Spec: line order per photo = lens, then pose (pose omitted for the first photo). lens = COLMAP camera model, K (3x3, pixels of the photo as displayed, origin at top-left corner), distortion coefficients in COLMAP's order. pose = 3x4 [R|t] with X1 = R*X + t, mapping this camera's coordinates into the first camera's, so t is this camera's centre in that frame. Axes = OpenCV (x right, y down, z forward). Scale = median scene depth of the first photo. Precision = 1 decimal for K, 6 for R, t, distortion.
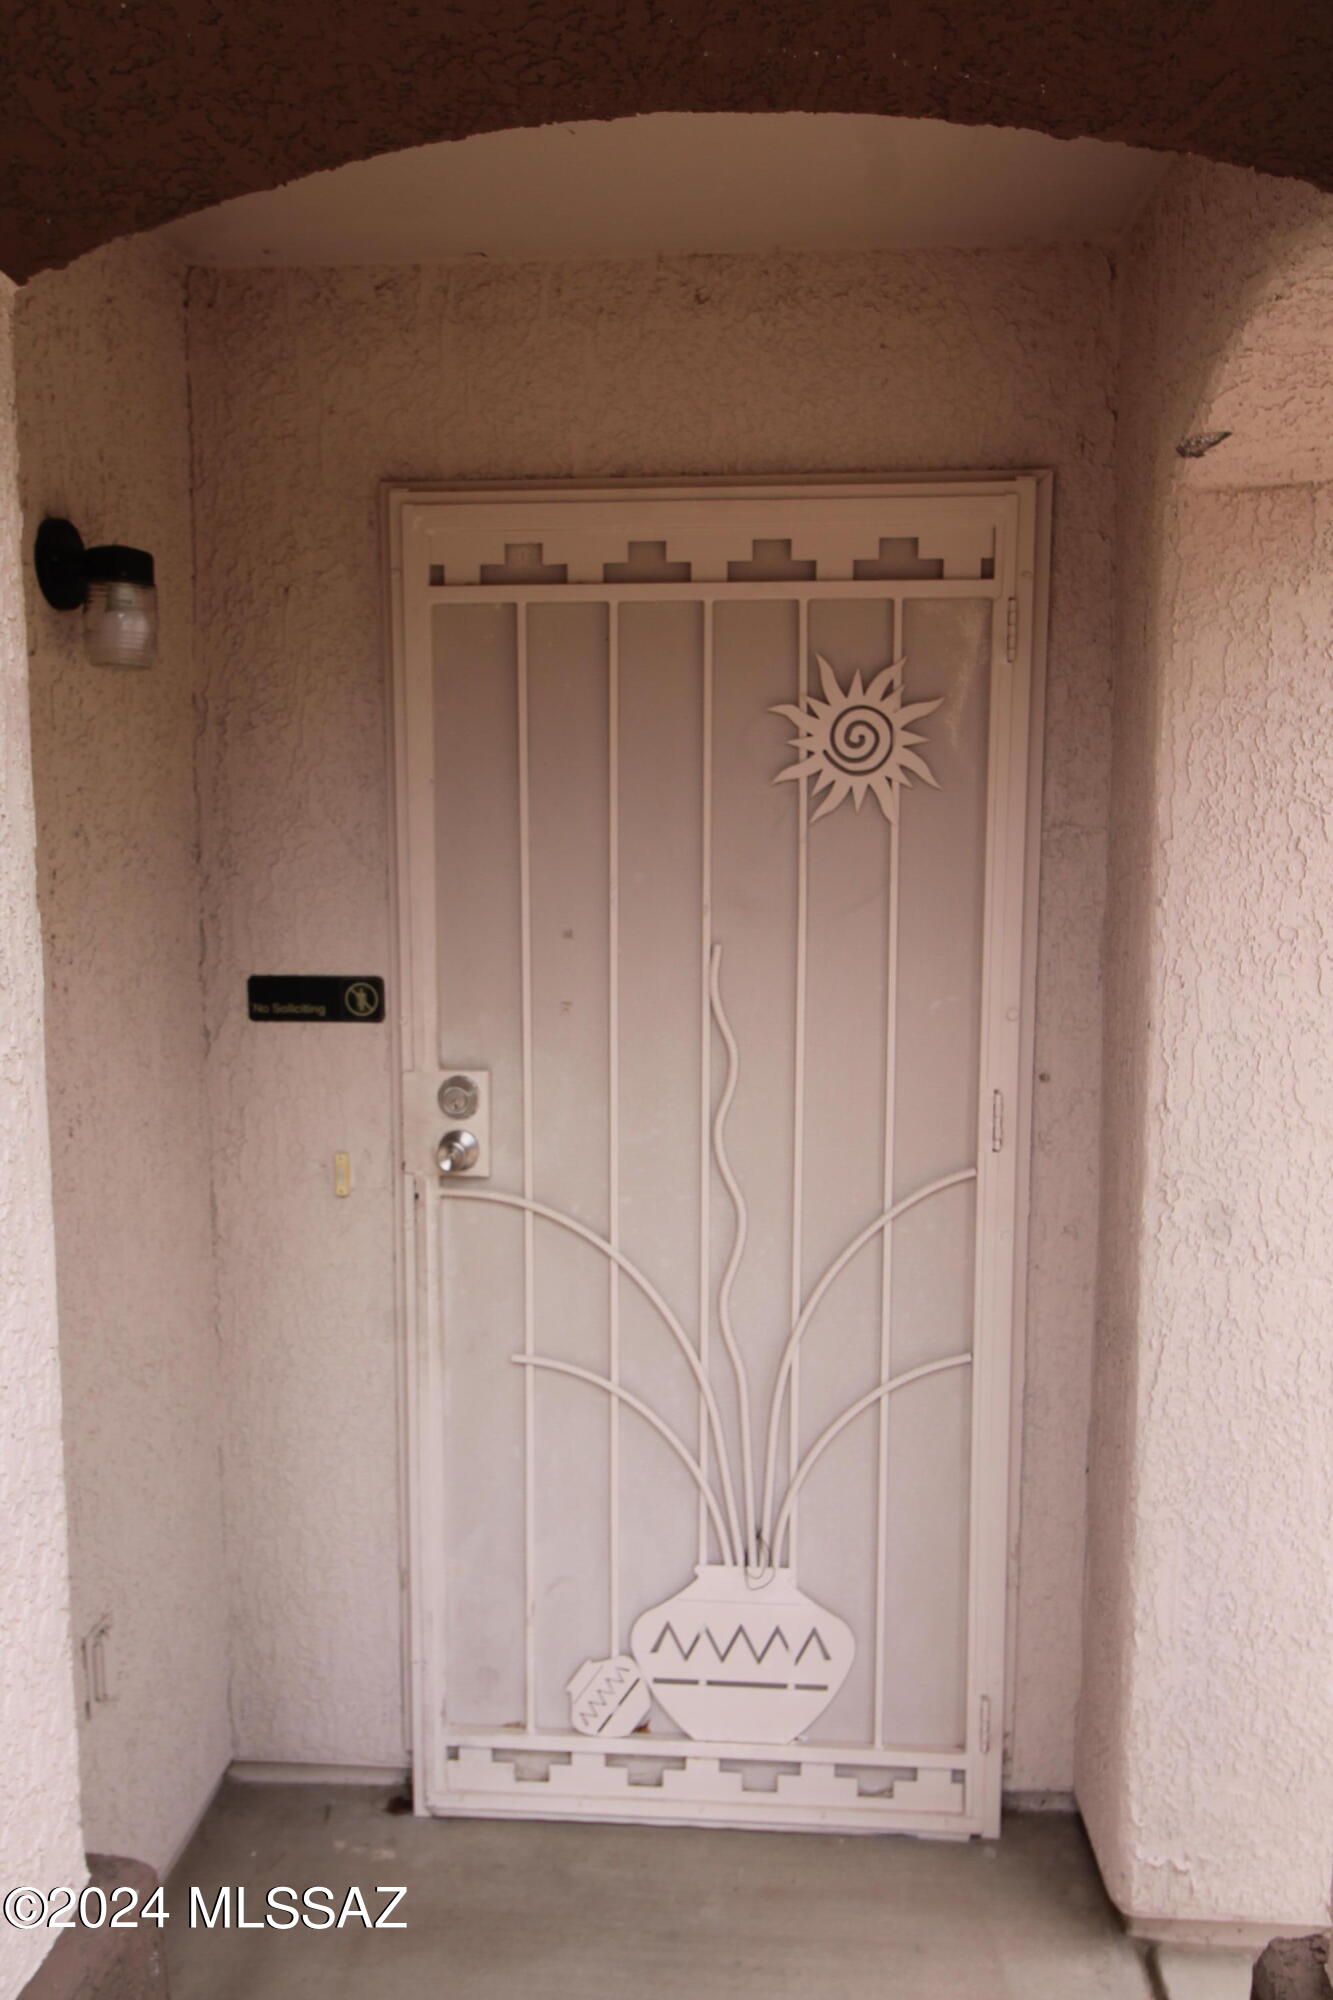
lens RADIAL K [[1595.9, 0, 669.2], [0, 1595.9, 998.7], [0, 0, 1]] dist [0.025666, -0.032500]
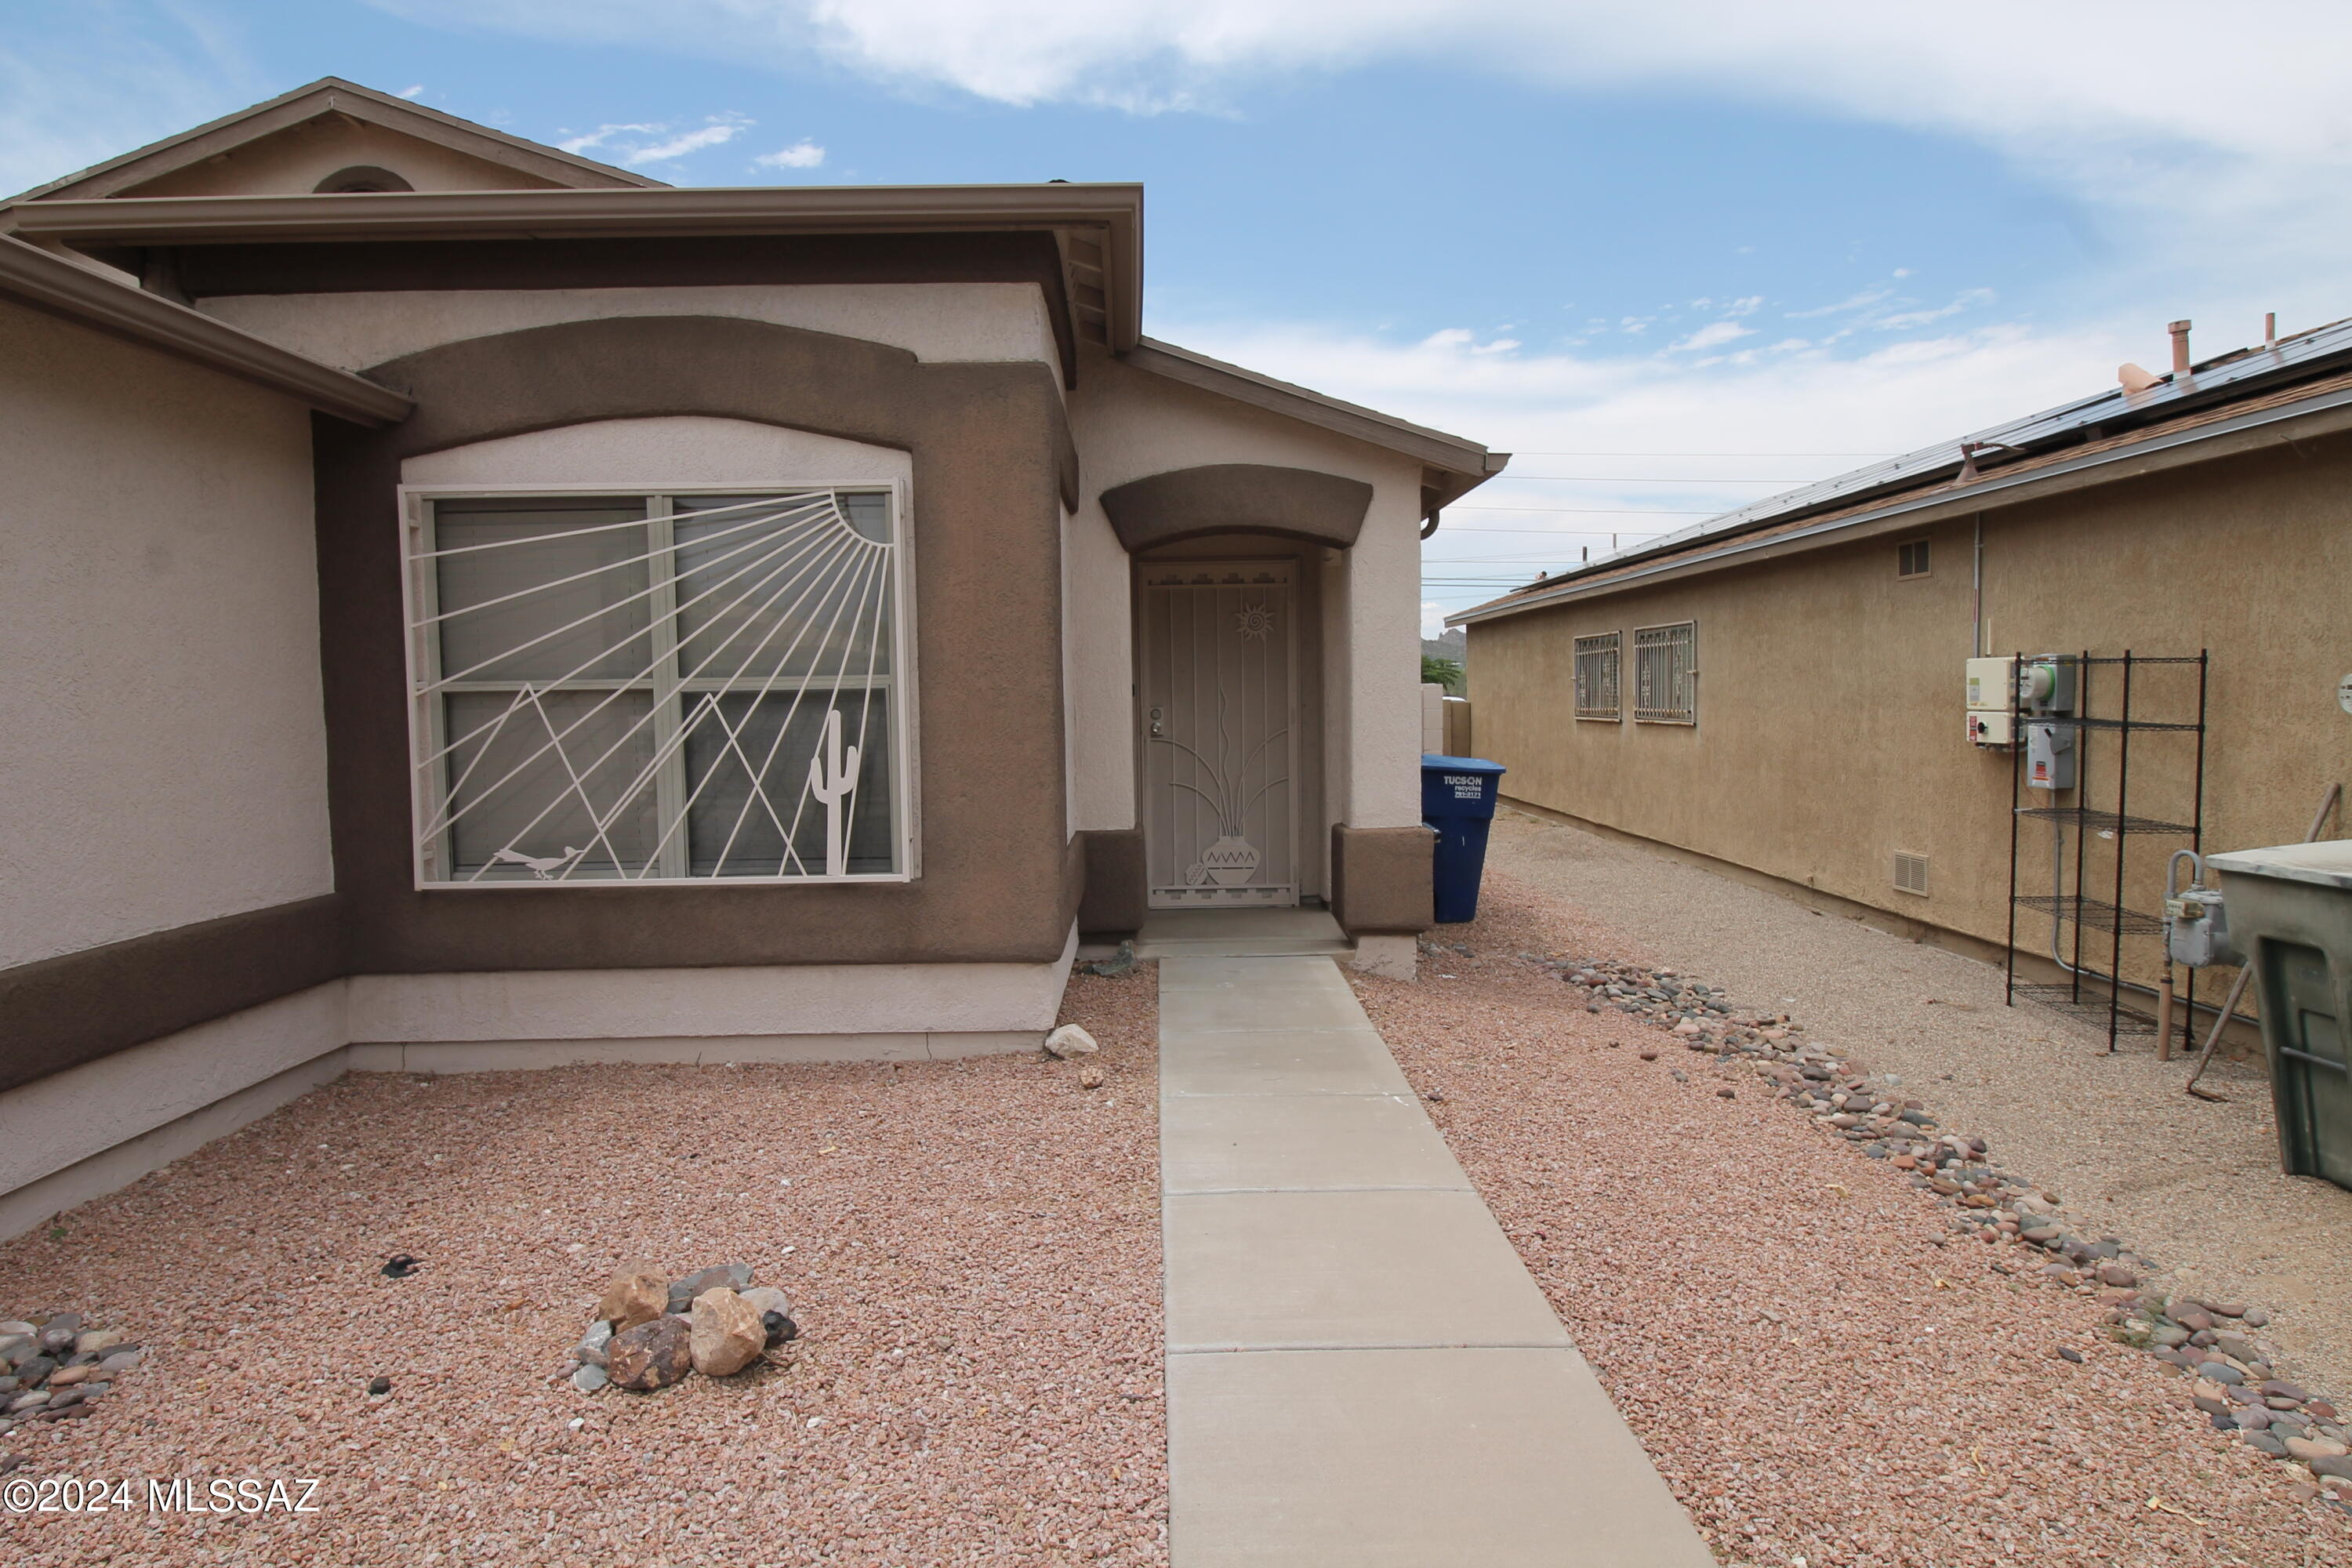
lens RADIAL K [[1388.0, 0, 1179.6], [0, 1388.0, 771.0], [0, 0, 1]] dist [-0.001561, -0.000292]
pose [[0.995935, -0.019582, 0.087922, -0.367421], [0.025549, 0.997408, -0.067264, 0.421175], [-0.086377, 0.069237, 0.993854, -2.313771]]
